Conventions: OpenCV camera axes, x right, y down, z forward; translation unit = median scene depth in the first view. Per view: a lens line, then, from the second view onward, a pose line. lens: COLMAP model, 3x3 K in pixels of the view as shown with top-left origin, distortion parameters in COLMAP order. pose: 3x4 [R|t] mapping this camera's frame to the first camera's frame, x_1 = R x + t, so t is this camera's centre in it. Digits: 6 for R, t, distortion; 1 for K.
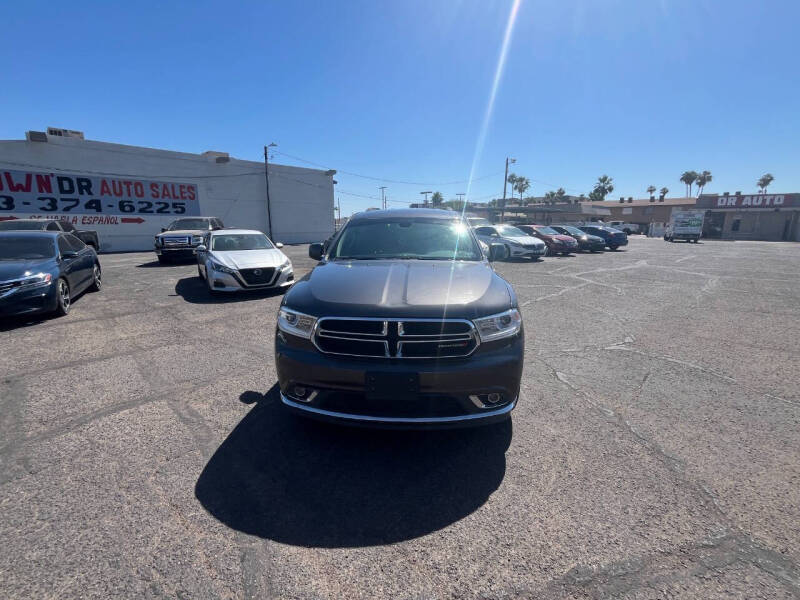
lens RADIAL K [[356.5, 0, 397.3], [0, 356.5, 301.0], [0, 0, 1]] dist [-0.003952, 0.000593]
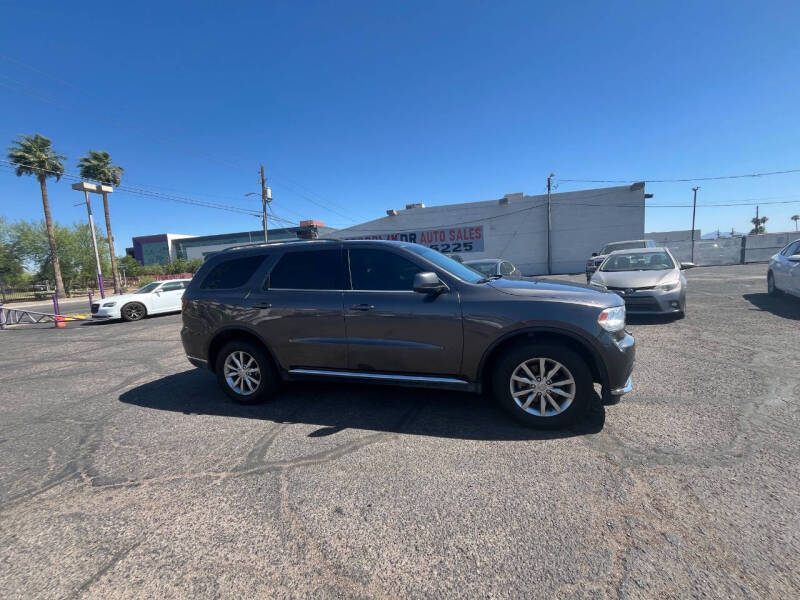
lens RADIAL K [[321.6, 0, 397.1], [0, 321.6, 302.2], [0, 0, 1]] dist [-0.003746, 0.000309]
pose [[0.486542, 0.068741, -0.870949, 0.274534], [-0.120186, 0.992688, 0.011210, -0.047505], [0.865351, 0.099221, 0.491246, 0.241581]]
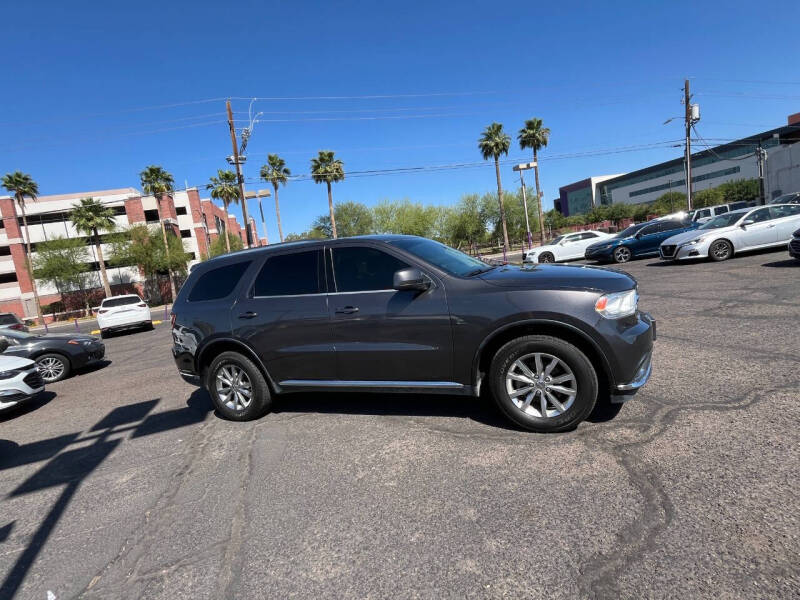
lens RADIAL K [[398.9, 0, 398.1], [0, 398.9, 299.8], [0, 0, 1]] dist [-0.004948, 0.001219]
pose [[-0.531607, 0.166949, -0.830375, 0.546196], [-0.026163, 0.976677, 0.213114, -0.066659], [0.846587, 0.135018, -0.514841, 0.321944]]
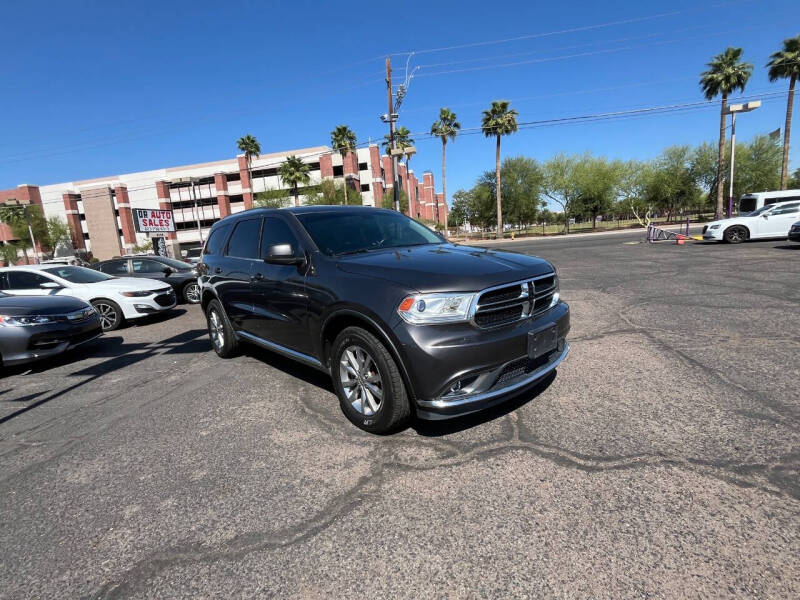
lens RADIAL K [[398.9, 0, 397.6], [0, 398.9, 301.8], [0, 0, 1]] dist [-0.004948, 0.001219]
pose [[-0.844196, 0.156805, -0.512587, 0.465842], [-0.025212, 0.943583, 0.330174, -0.076472], [0.535441, 0.291655, -0.792616, 0.395409]]
